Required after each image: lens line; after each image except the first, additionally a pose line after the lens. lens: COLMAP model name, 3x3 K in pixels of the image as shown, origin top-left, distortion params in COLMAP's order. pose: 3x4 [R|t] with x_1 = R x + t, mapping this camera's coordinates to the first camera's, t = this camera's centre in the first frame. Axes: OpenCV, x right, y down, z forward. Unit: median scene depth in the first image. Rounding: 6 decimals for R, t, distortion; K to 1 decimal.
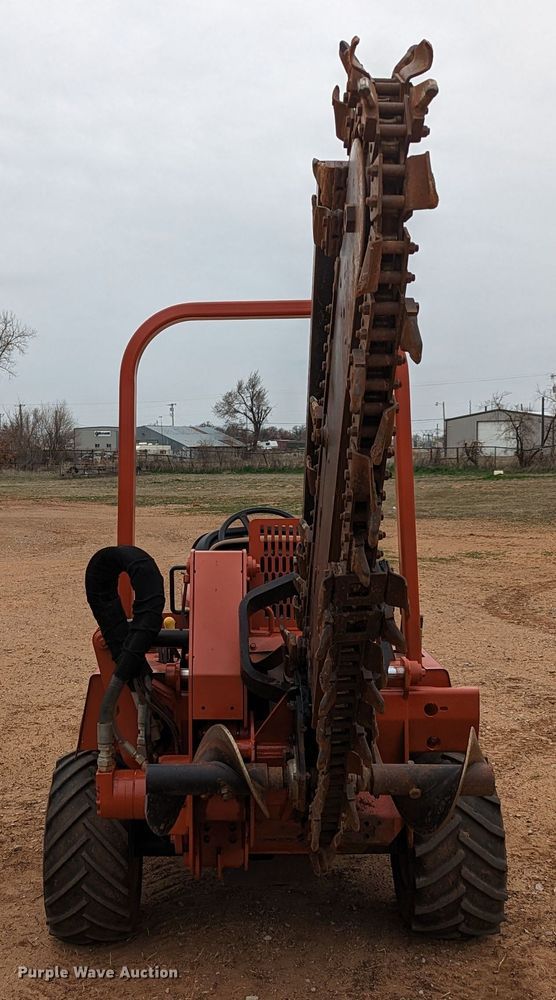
lens RADIAL K [[1274.8, 0, 211.5], [0, 1274.8, 476.2], [0, 0, 1]] dist [0.110189, -0.286979]
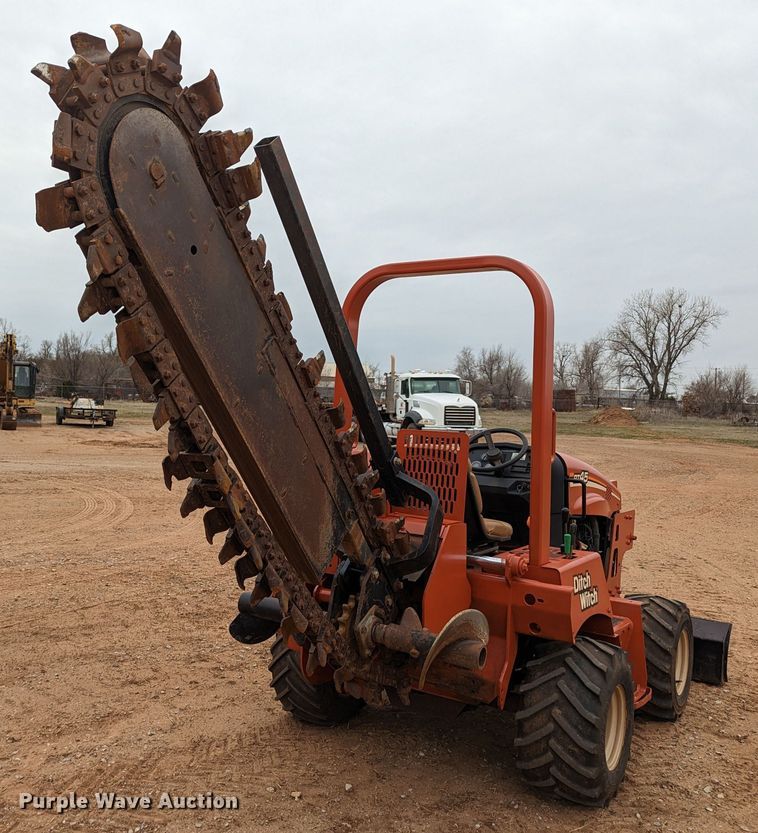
lens RADIAL K [[870.5, 0, 278.6], [0, 870.5, 431.5], [0, 0, 1]] dist [0.041206, 0.003534]
pose [[0.808224, 0.064551, -0.585326, 0.441099], [-0.053723, 0.997911, 0.035870, 0.010751], [0.586419, 0.002454, 0.810004, 0.207824]]
